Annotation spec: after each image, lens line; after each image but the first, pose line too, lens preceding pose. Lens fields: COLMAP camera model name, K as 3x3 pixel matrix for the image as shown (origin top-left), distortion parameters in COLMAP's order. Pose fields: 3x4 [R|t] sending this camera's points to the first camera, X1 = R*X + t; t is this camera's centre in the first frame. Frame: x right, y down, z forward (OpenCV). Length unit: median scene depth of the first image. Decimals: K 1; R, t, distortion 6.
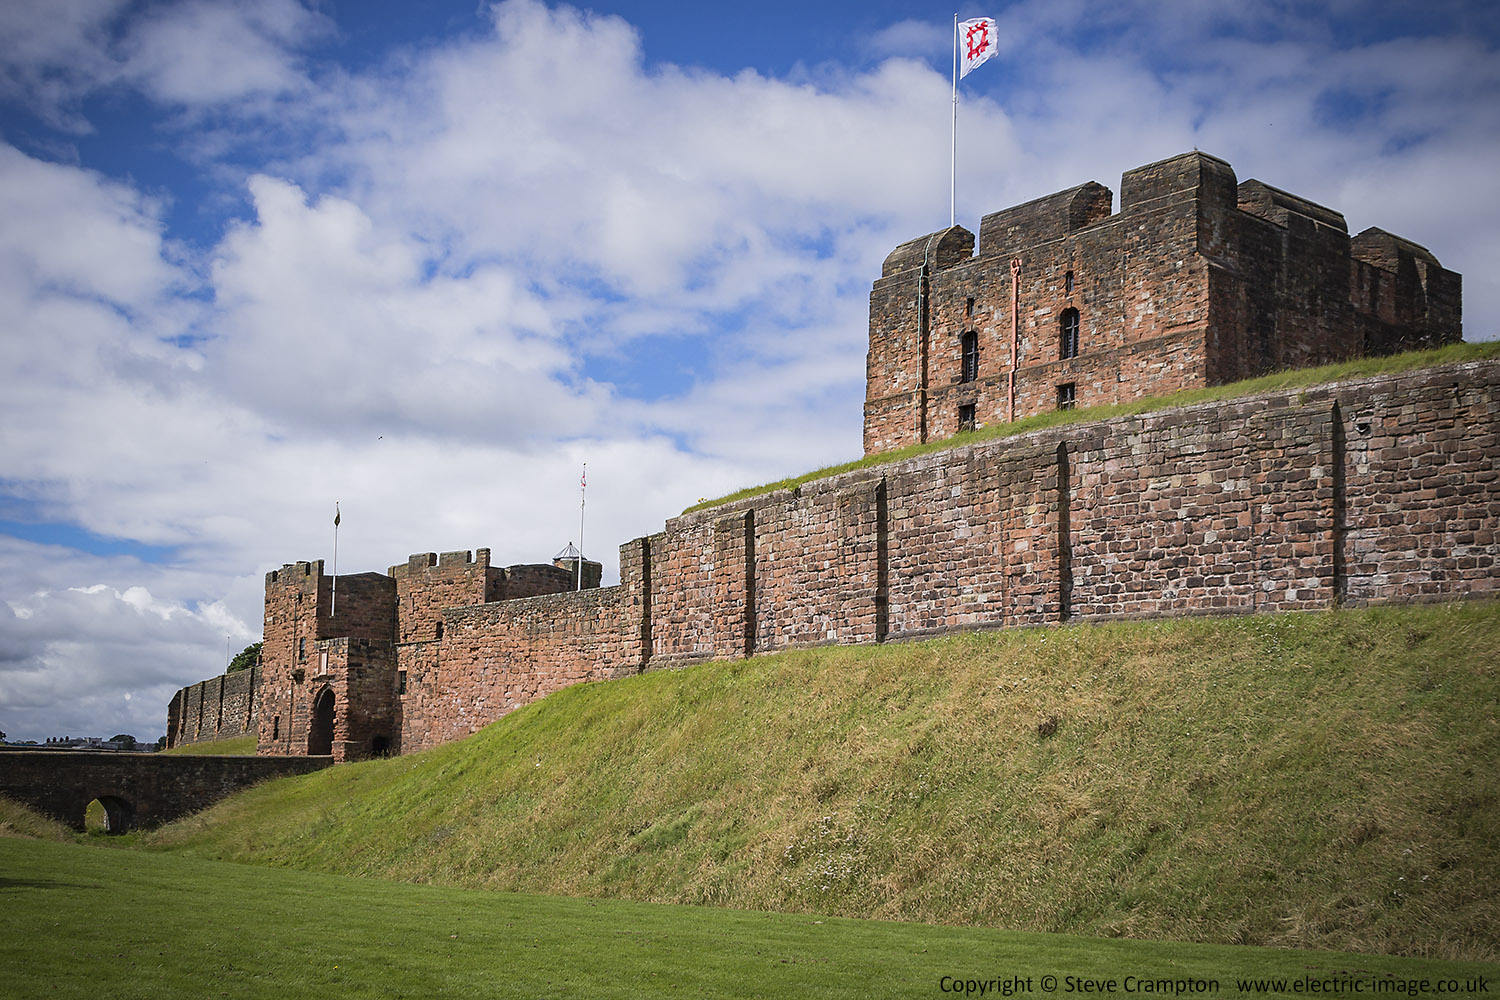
lens RADIAL K [[1785.0, 0, 750.0], [0, 1785.0, 500.0], [0, 0, 1]] dist [-0.007547, -0.011055]
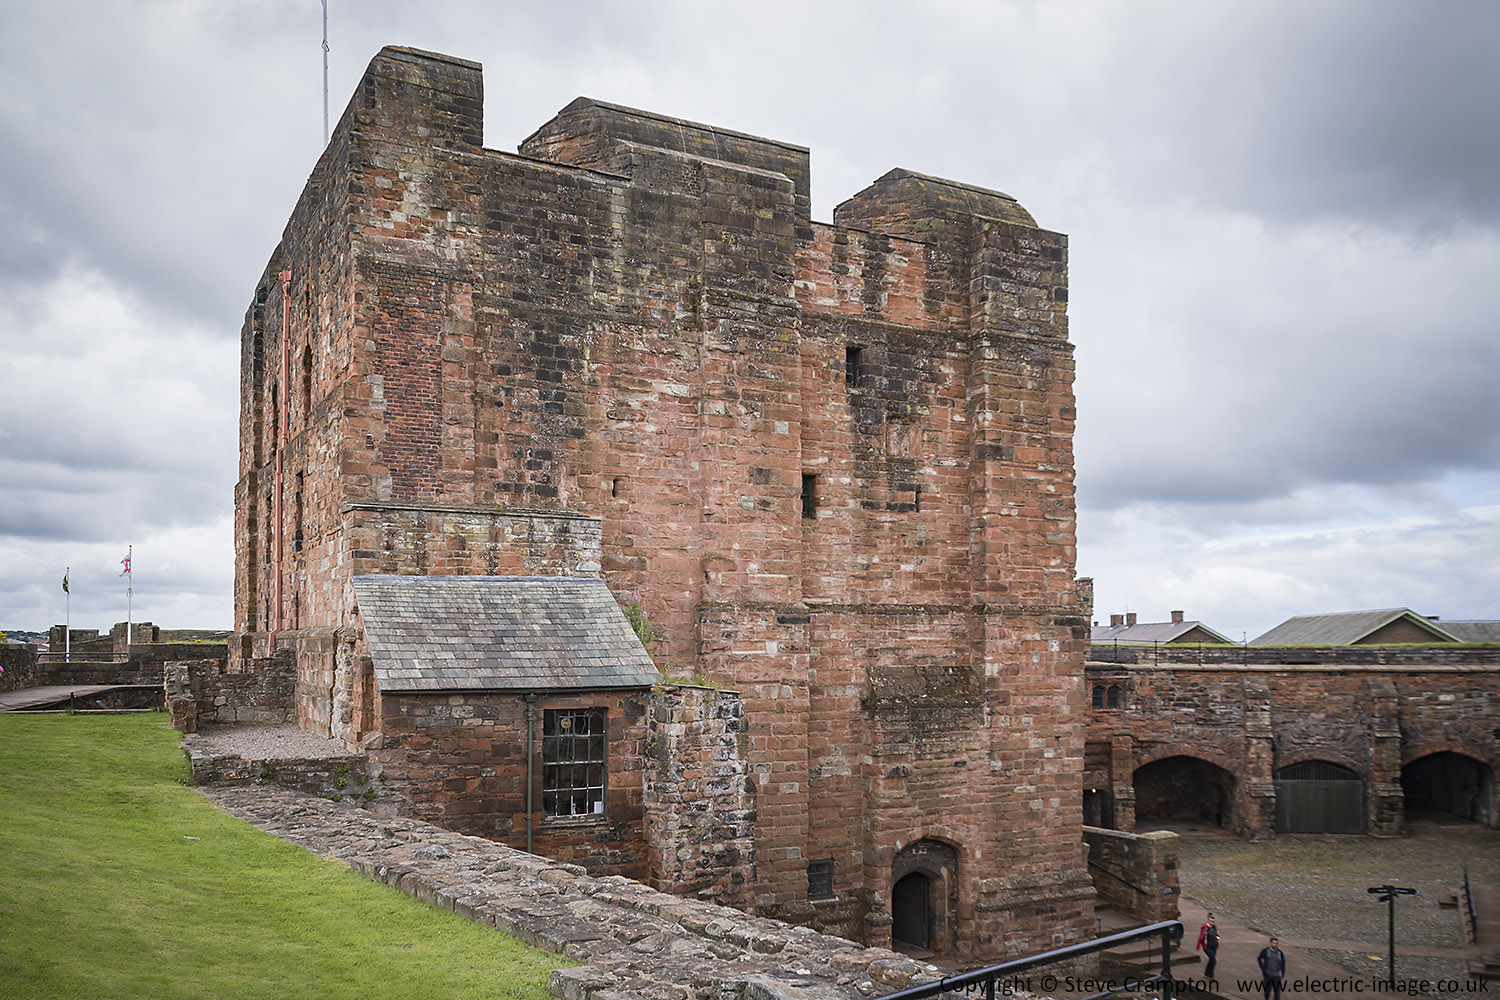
lens RADIAL K [[1250.6, 0, 750.0], [0, 1250.6, 500.0], [0, 0, 1]] dist [0.006348, 0.001782]
pose [[0.983842, -0.042217, -0.173988, 0.401719], [0.050603, 0.997747, 0.044050, -0.066235], [0.171736, -0.052143, 0.983762, 0.610288]]
